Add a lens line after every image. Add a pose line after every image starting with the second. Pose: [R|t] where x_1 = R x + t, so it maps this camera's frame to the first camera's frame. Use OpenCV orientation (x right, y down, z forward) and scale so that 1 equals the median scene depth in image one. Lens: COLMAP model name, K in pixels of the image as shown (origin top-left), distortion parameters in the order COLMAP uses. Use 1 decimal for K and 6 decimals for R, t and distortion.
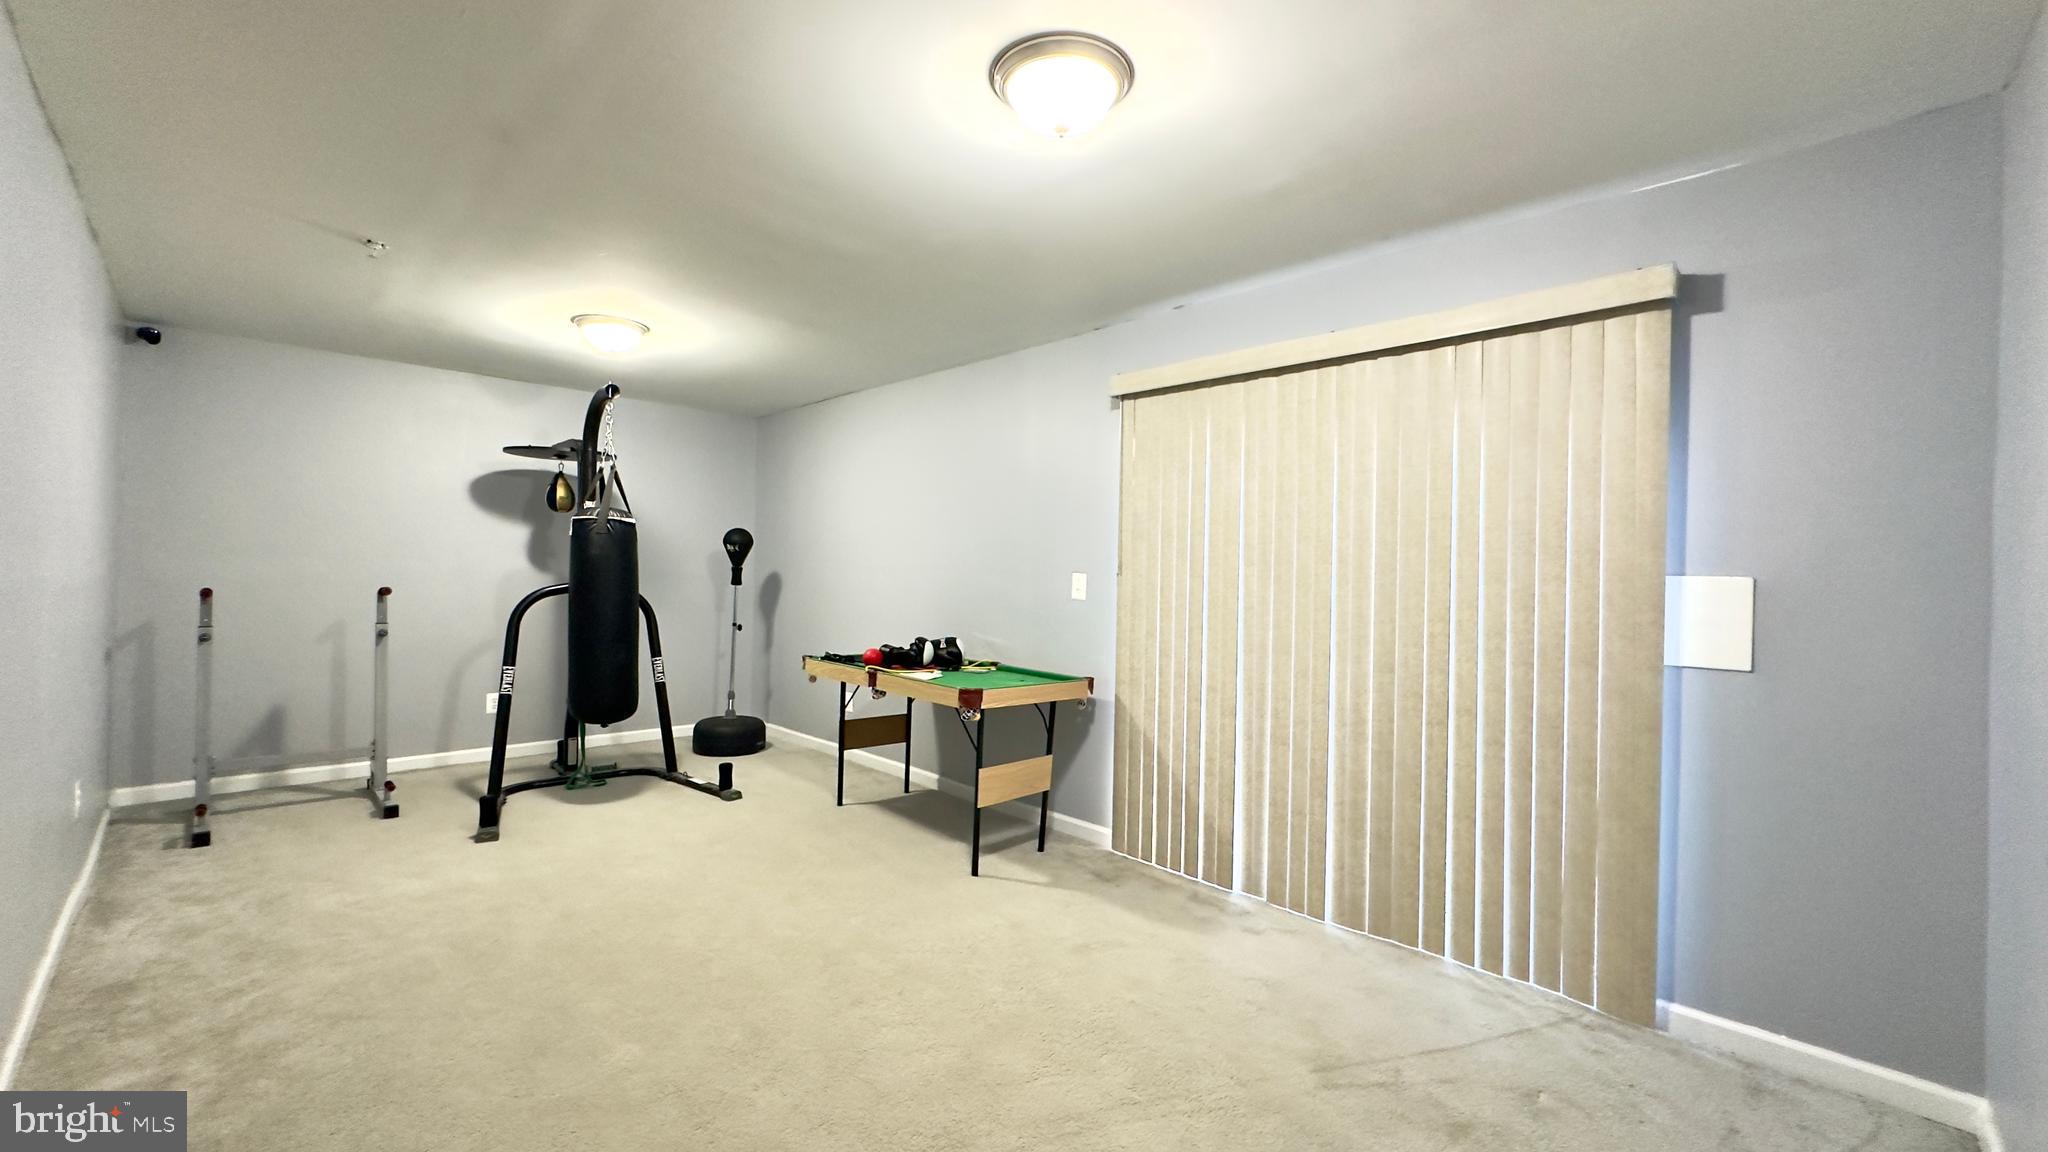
lens RADIAL K [[813.0, 0, 1024.0], [0, 813.0, 576.0], [0, 0, 1]] dist [-0.003554, 0.000561]
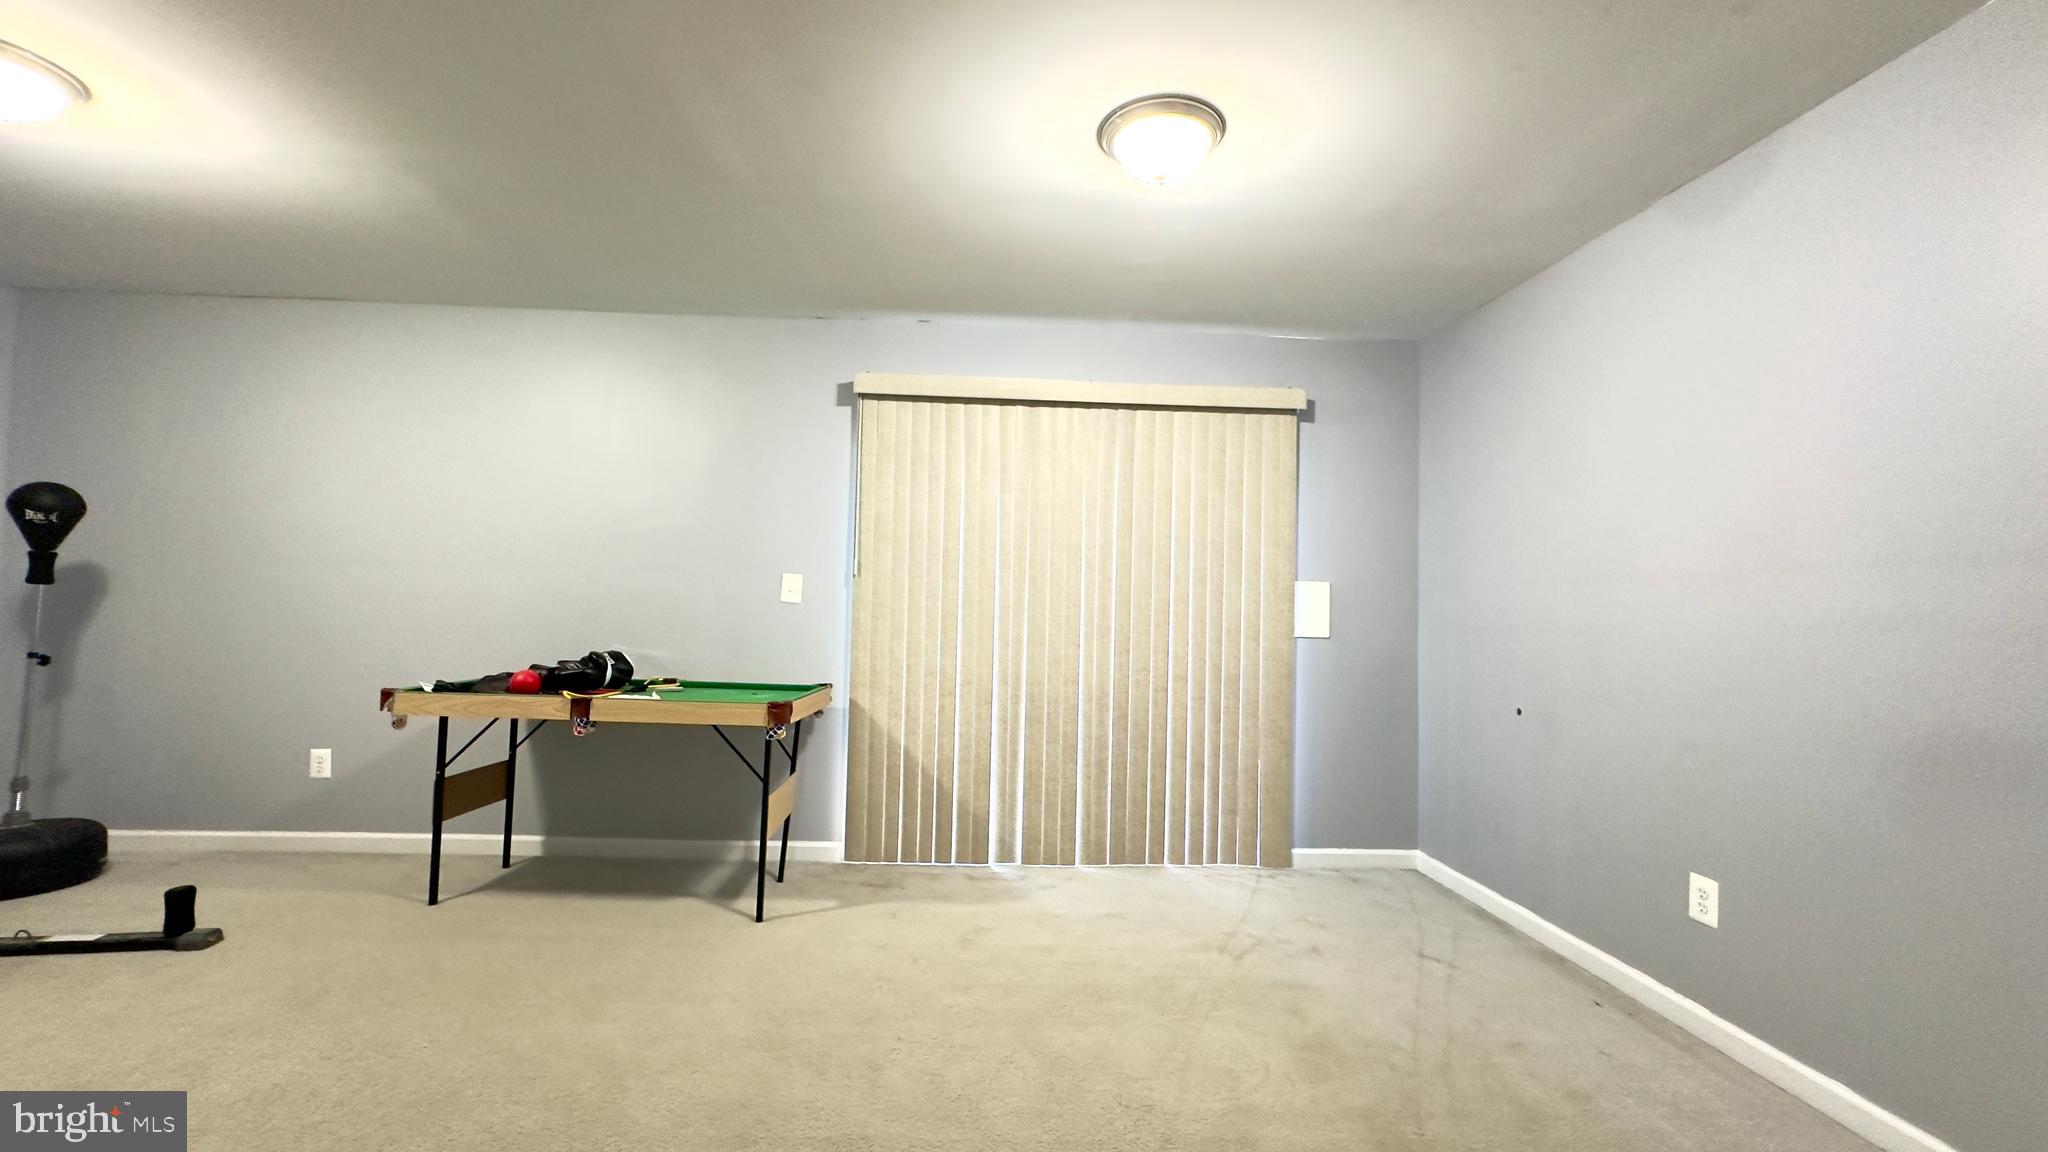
lens RADIAL K [[815.5, 0, 1024.0], [0, 815.5, 576.0], [0, 0, 1]] dist [0.000078, -0.000018]
pose [[0.672471, 0.021849, 0.739801, -0.548541], [-0.008285, 0.999724, -0.021994, 0.021944], [-0.740077, 0.008661, 0.672466, 0.224363]]
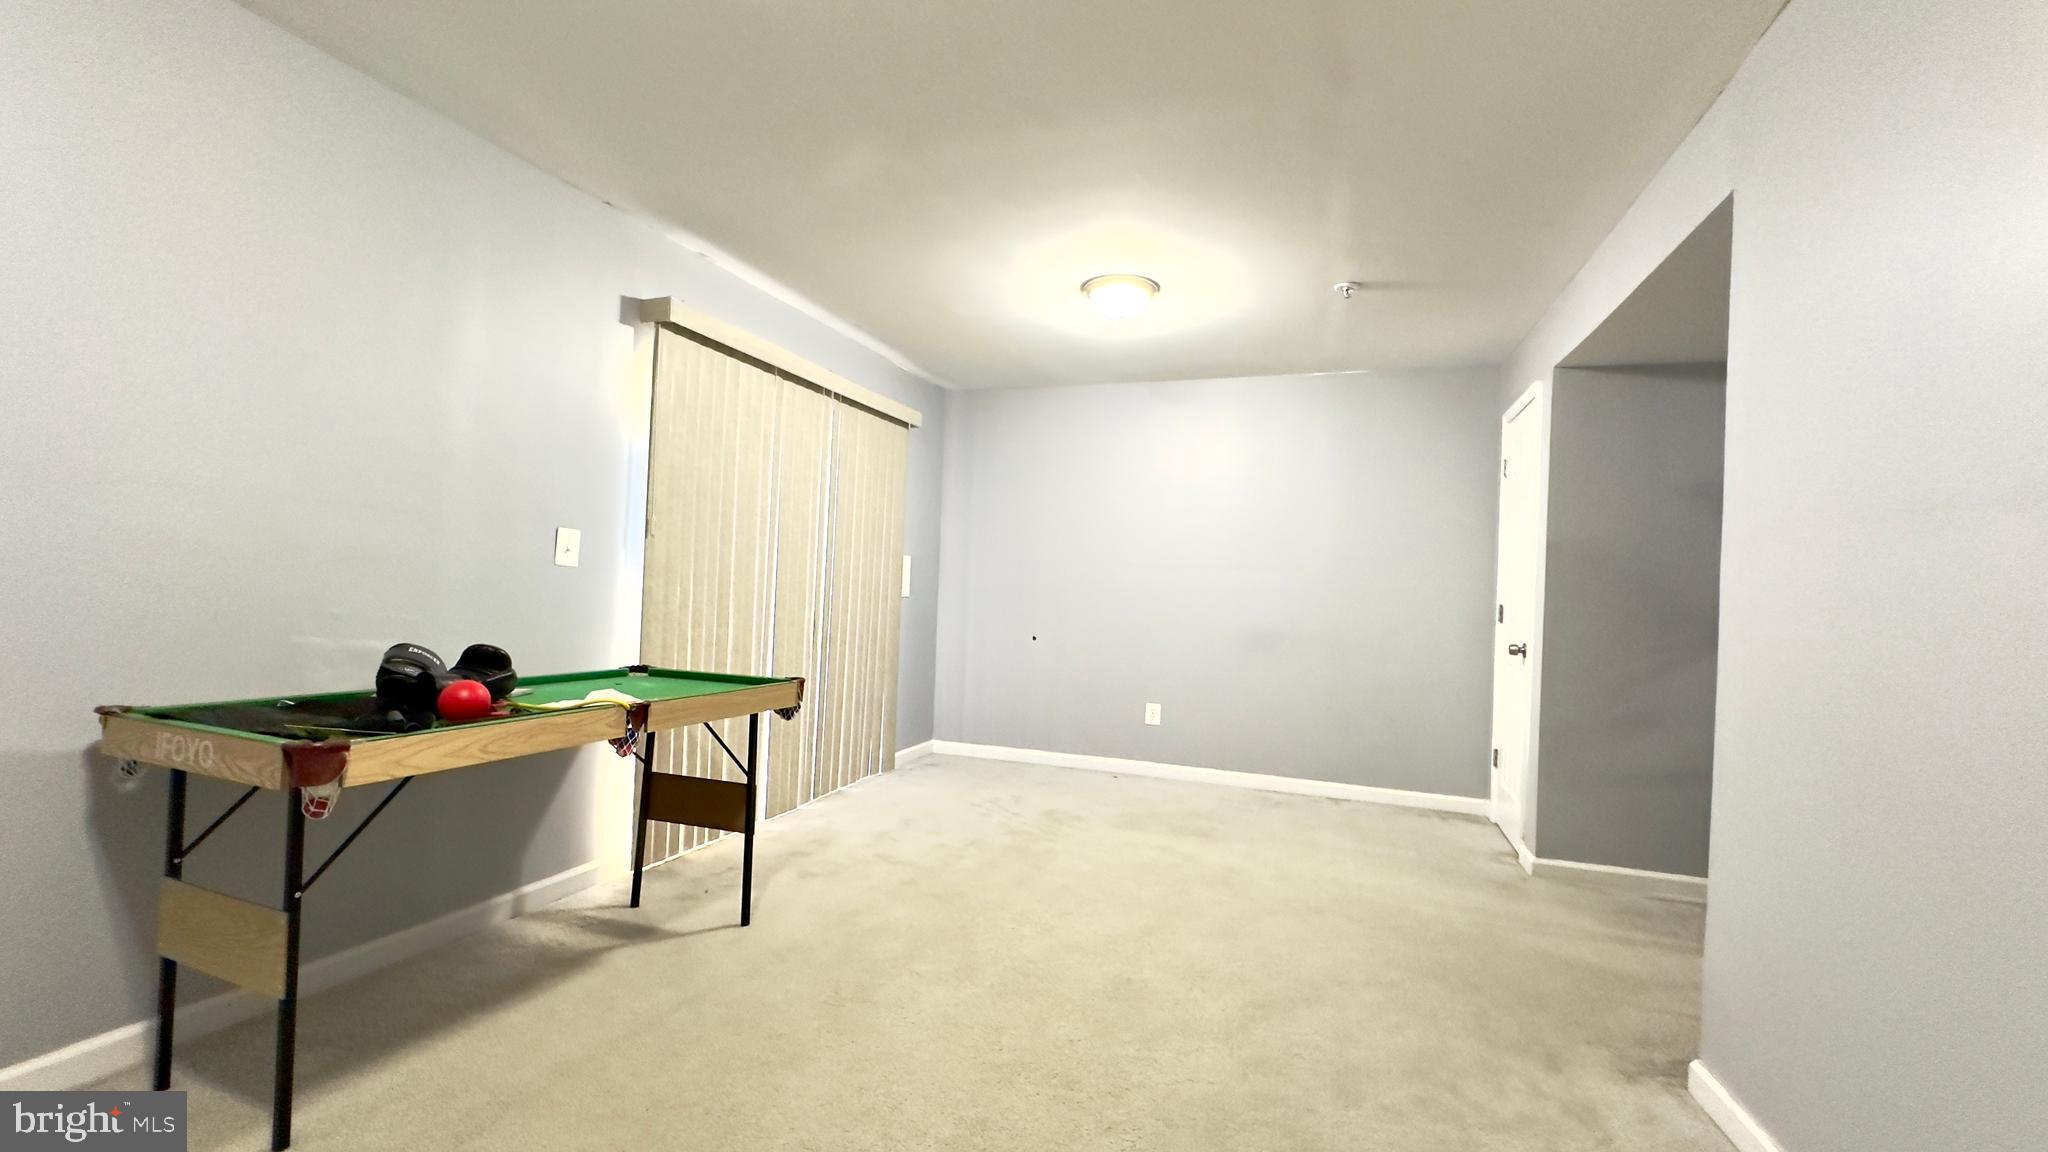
lens RADIAL K [[813.0, 0, 1024.0], [0, 813.0, 576.0], [0, 0, 1]] dist [-0.003554, 0.000561]
pose [[-0.426794, -0.028604, 0.903897, -0.920382], [-0.048021, 0.998806, 0.008934, 0.015921], [-0.903073, -0.039593, -0.427658, 1.171639]]
